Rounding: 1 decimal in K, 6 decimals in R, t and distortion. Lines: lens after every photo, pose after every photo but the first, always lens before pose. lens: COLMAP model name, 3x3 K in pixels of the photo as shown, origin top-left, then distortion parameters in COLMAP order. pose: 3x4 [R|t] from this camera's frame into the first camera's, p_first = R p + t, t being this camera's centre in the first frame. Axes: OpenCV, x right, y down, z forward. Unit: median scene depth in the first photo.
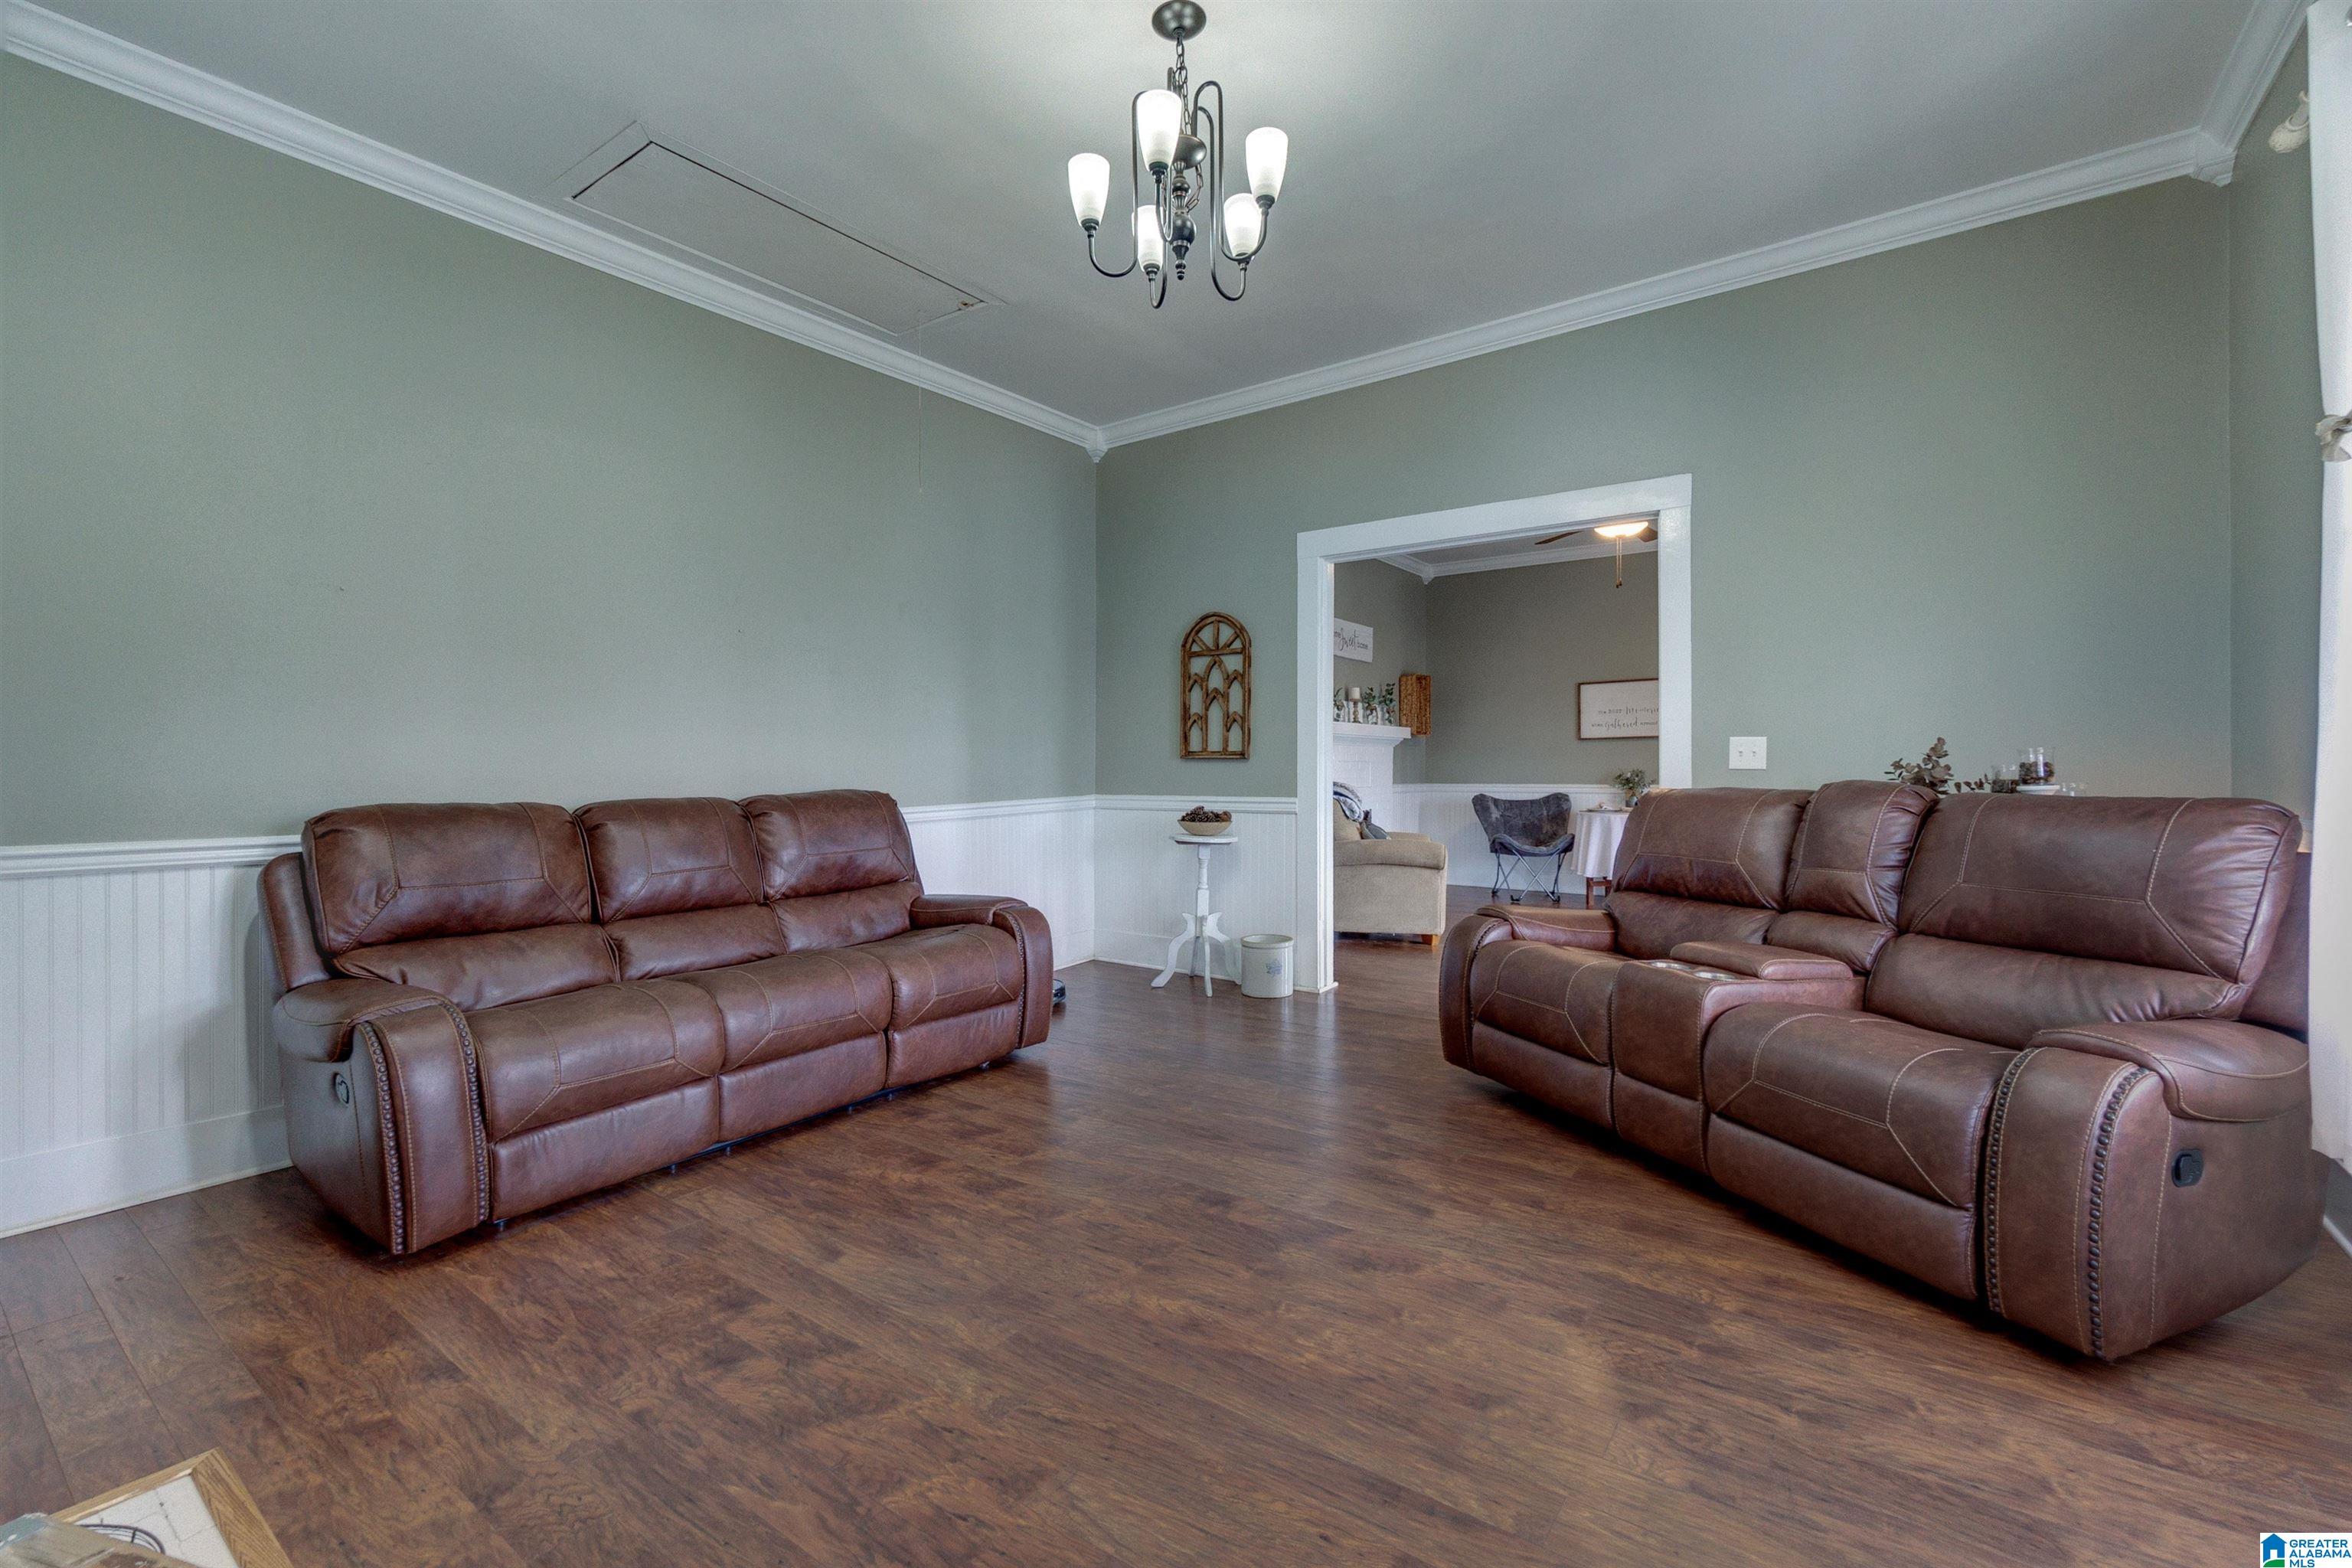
lens RADIAL K [[1022.3, 0, 1181.5], [0, 1022.3, 769.3], [0, 0, 1]] dist [-0.006075, -0.000463]
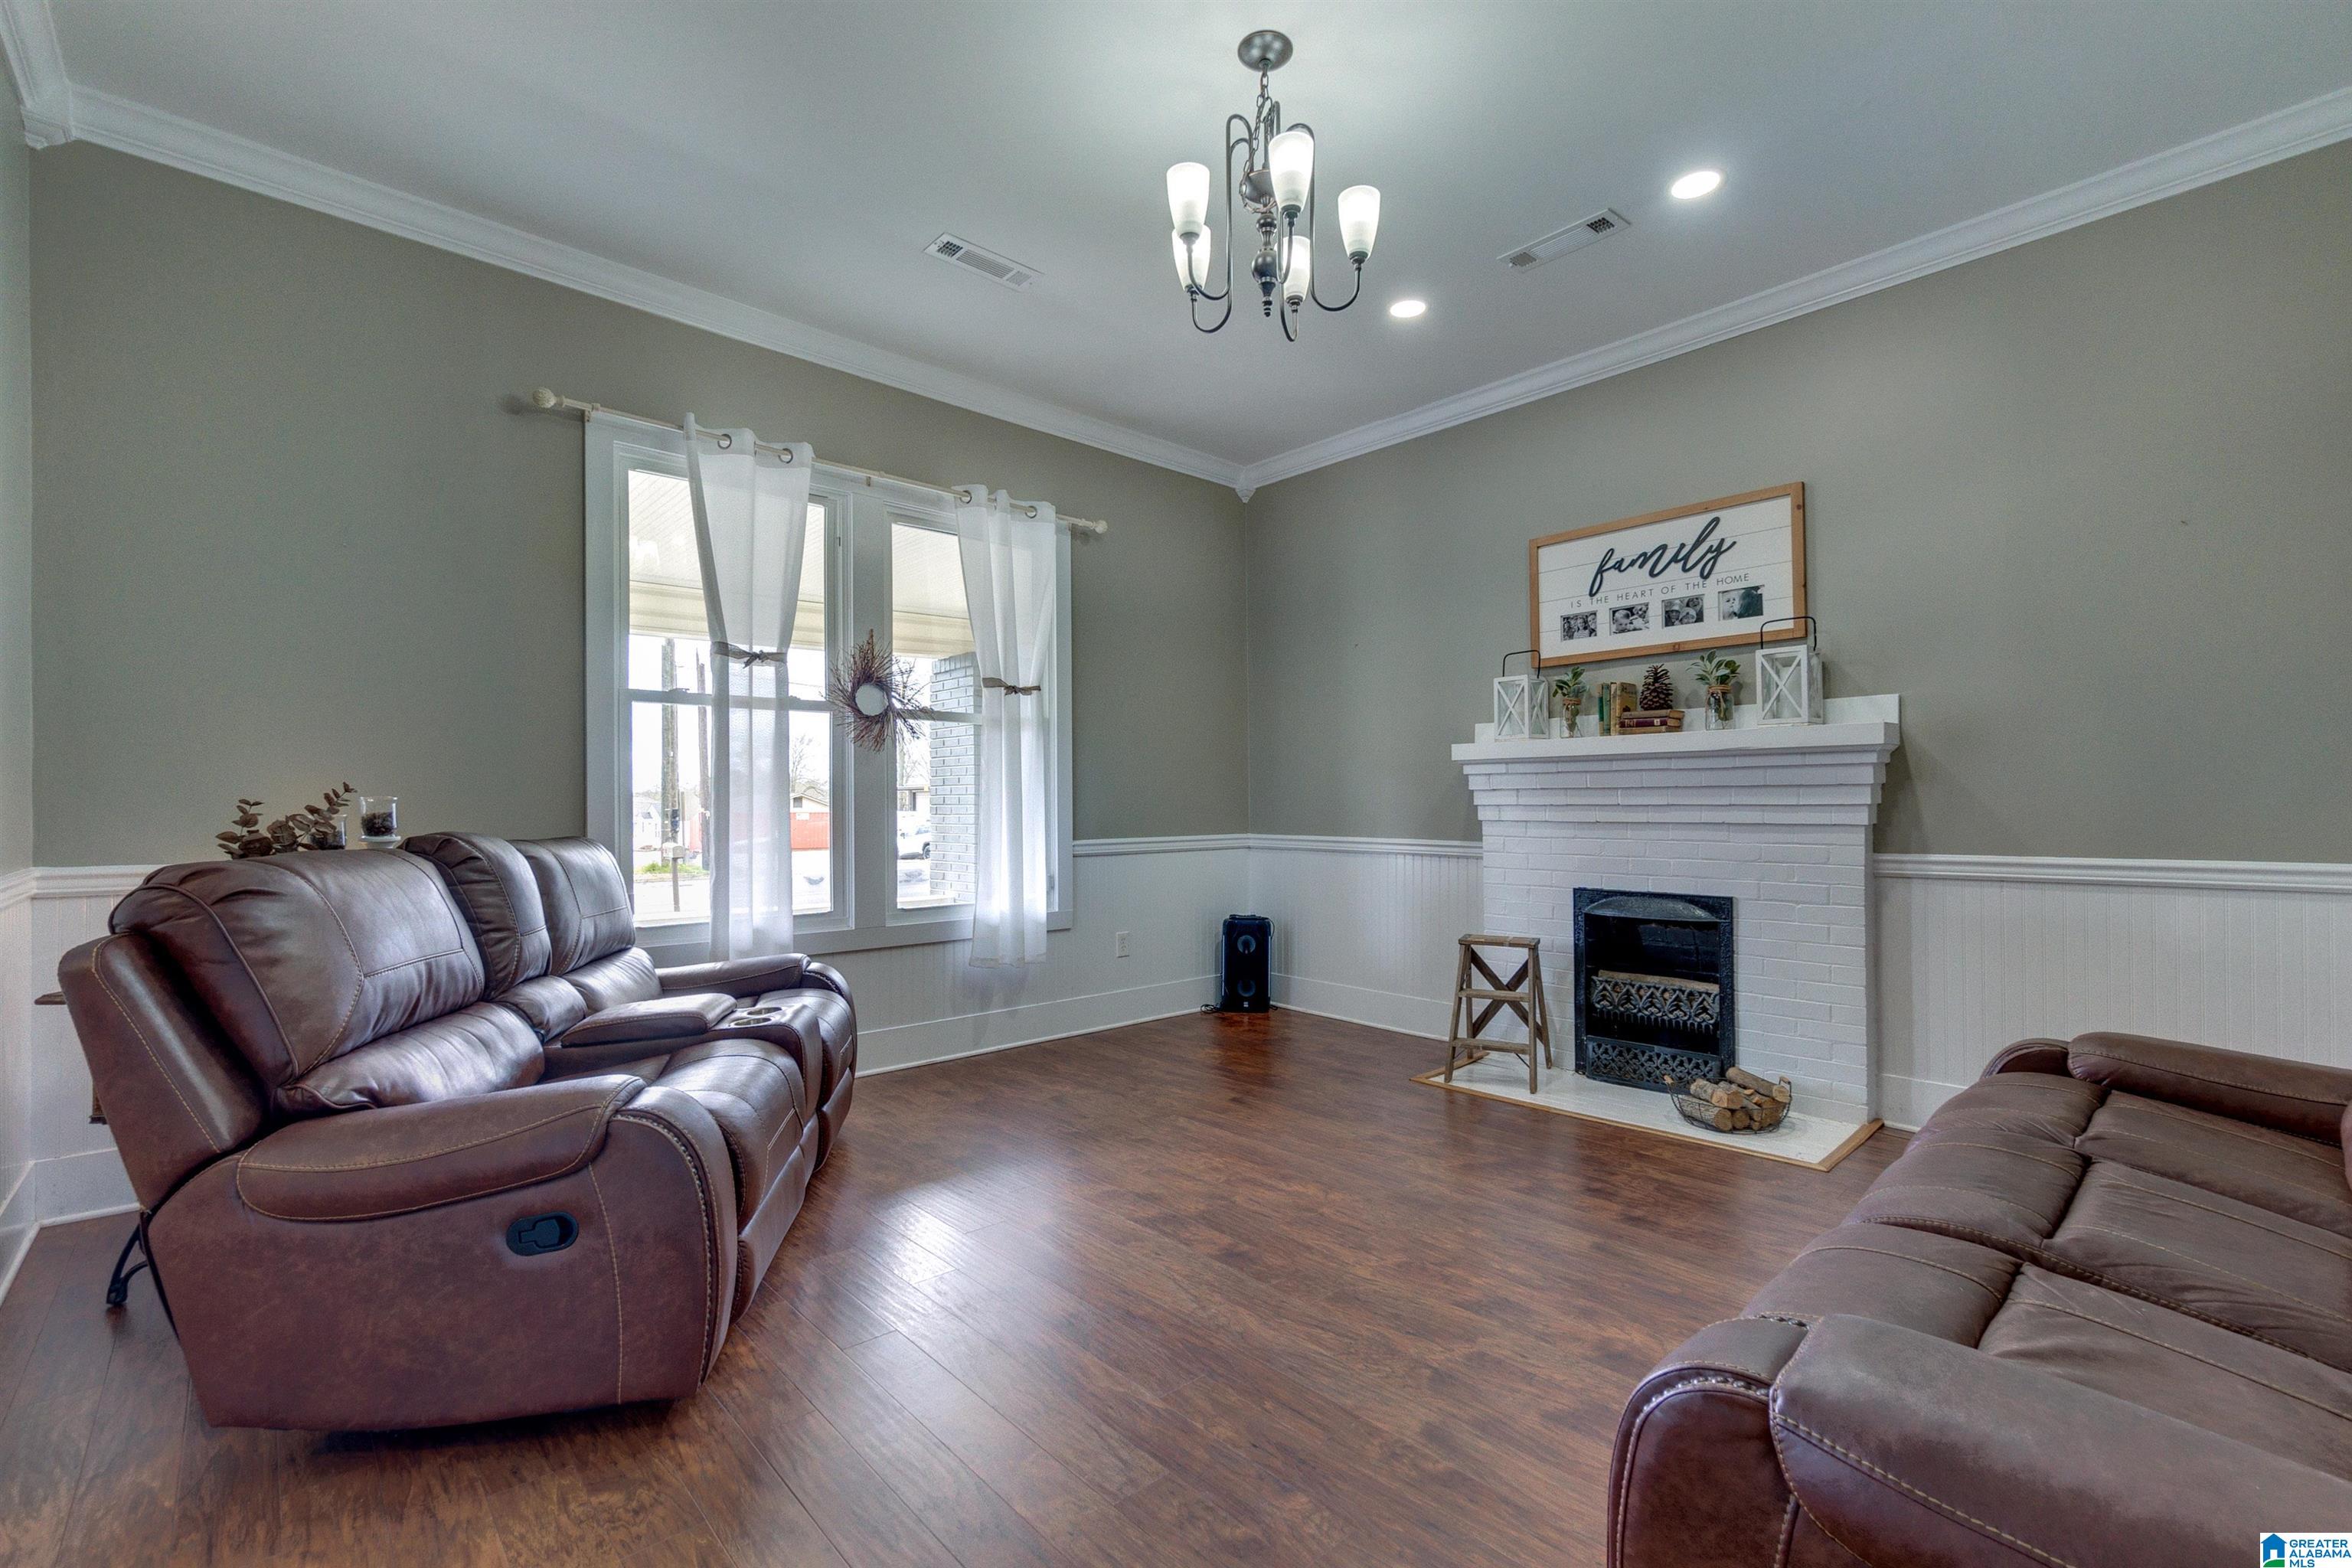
lens RADIAL K [[1008.7, 0, 1192.5], [0, 1008.7, 798.7], [0, 0, 1]] dist [-0.009329, 0.000211]
pose [[-0.982788, 0.010527, 0.184439, -0.109101], [0.008469, 0.999893, -0.011942, 0.003001], [-0.184545, -0.010174, -0.982771, 2.048362]]
